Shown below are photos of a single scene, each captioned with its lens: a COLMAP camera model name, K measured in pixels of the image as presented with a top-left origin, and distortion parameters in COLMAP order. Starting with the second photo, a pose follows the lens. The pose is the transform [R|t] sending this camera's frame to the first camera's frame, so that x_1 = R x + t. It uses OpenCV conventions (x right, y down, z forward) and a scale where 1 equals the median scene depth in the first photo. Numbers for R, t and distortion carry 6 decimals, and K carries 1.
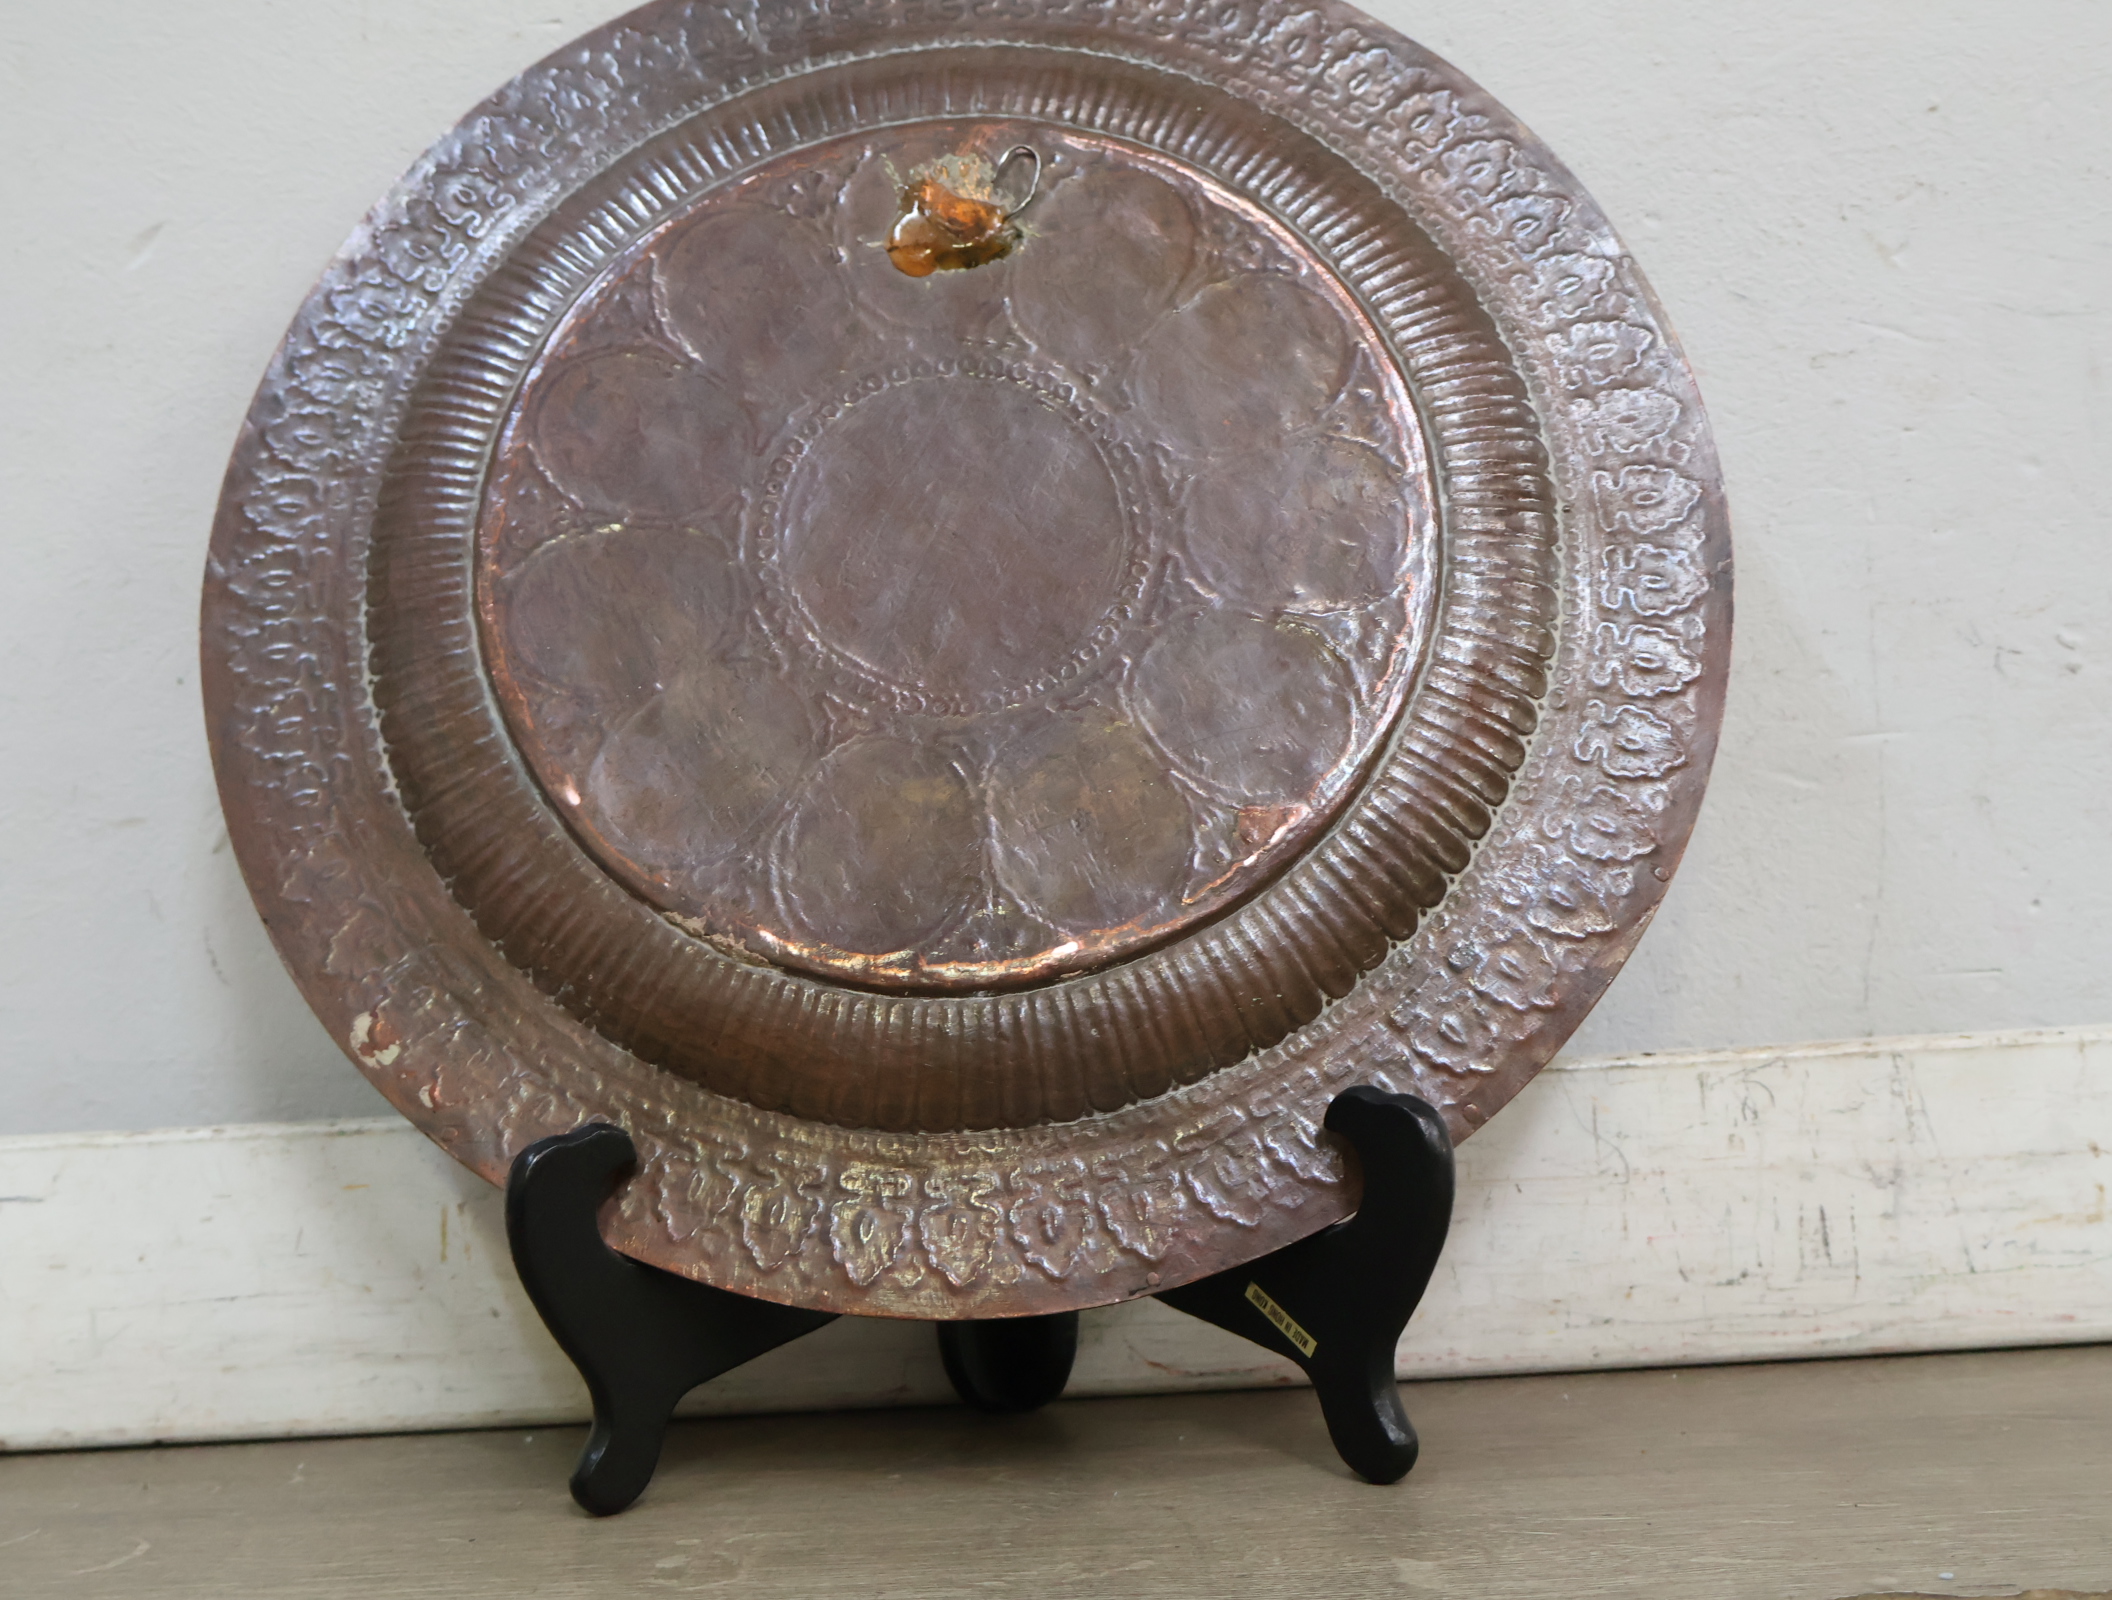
lens RADIAL K [[2487.6, 0, 1089.1], [0, 2487.6, 805.0], [0, 0, 1]] dist [0.005395, 0.000000]
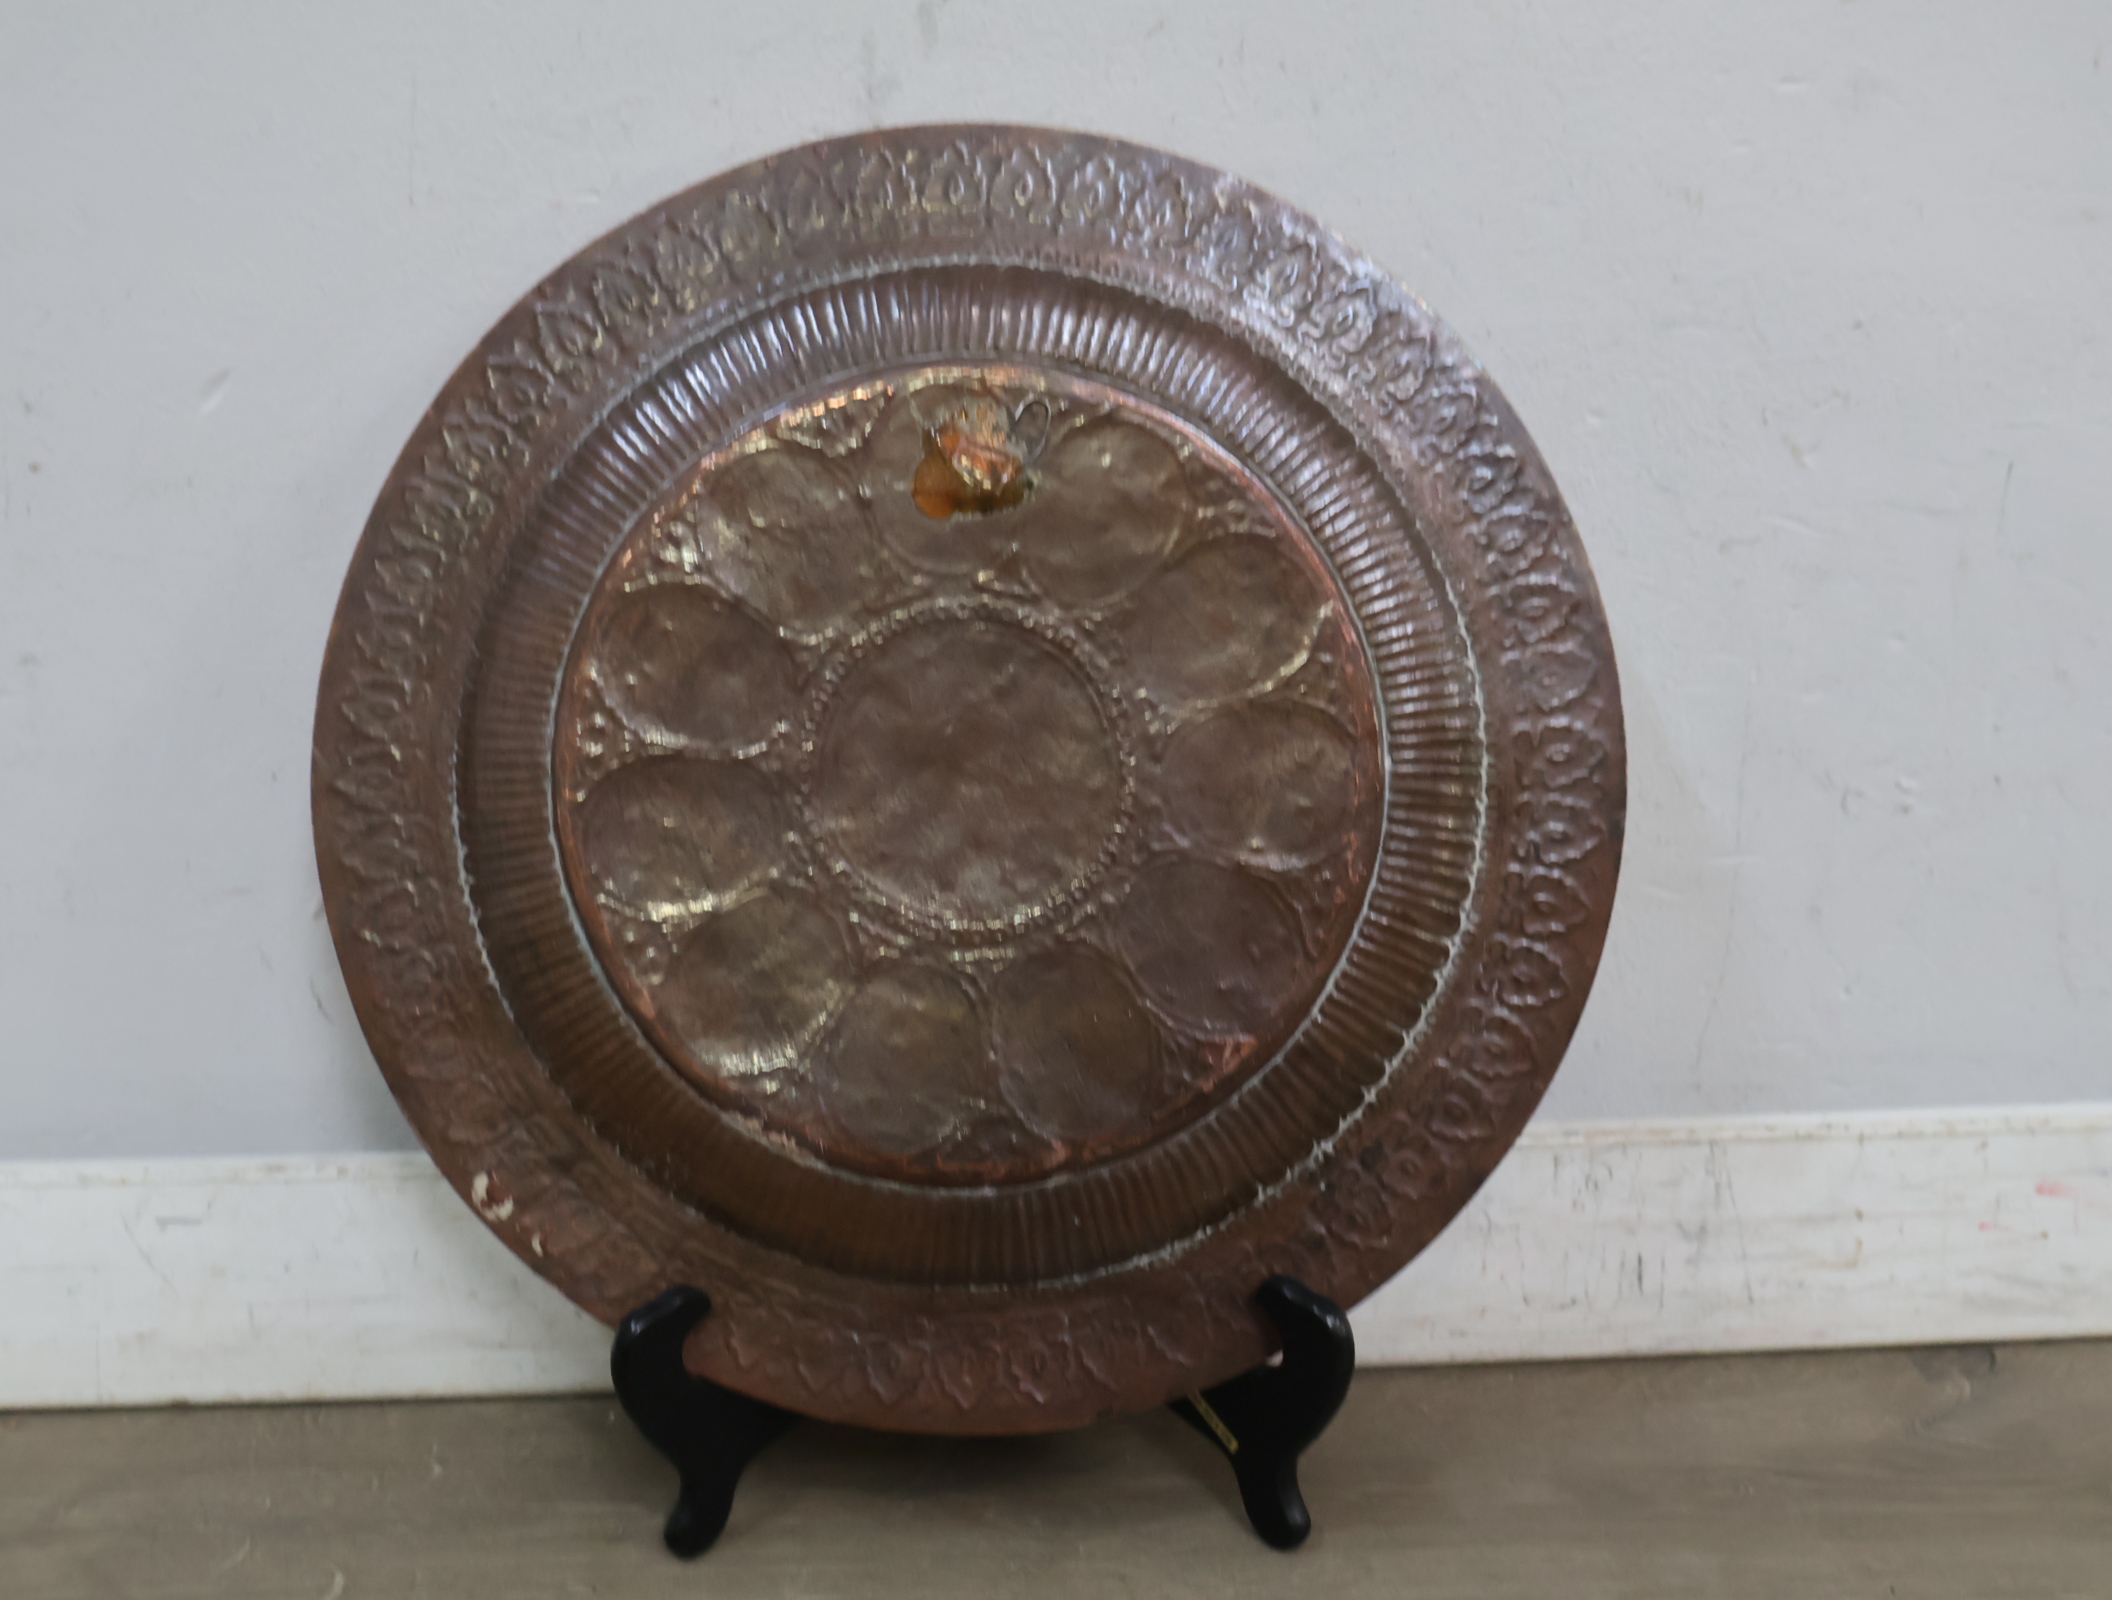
lens RADIAL K [[2487.6, 0, 1122.0], [0, 2487.6, 827.4], [0, 0, 1]] dist [0.005395, 0.000000]
pose [[0.997919, 0.027328, 0.058410, -0.050209], [-0.045235, 0.942193, 0.332002, -0.478436], [-0.045961, -0.333953, 0.941468, -0.109373]]
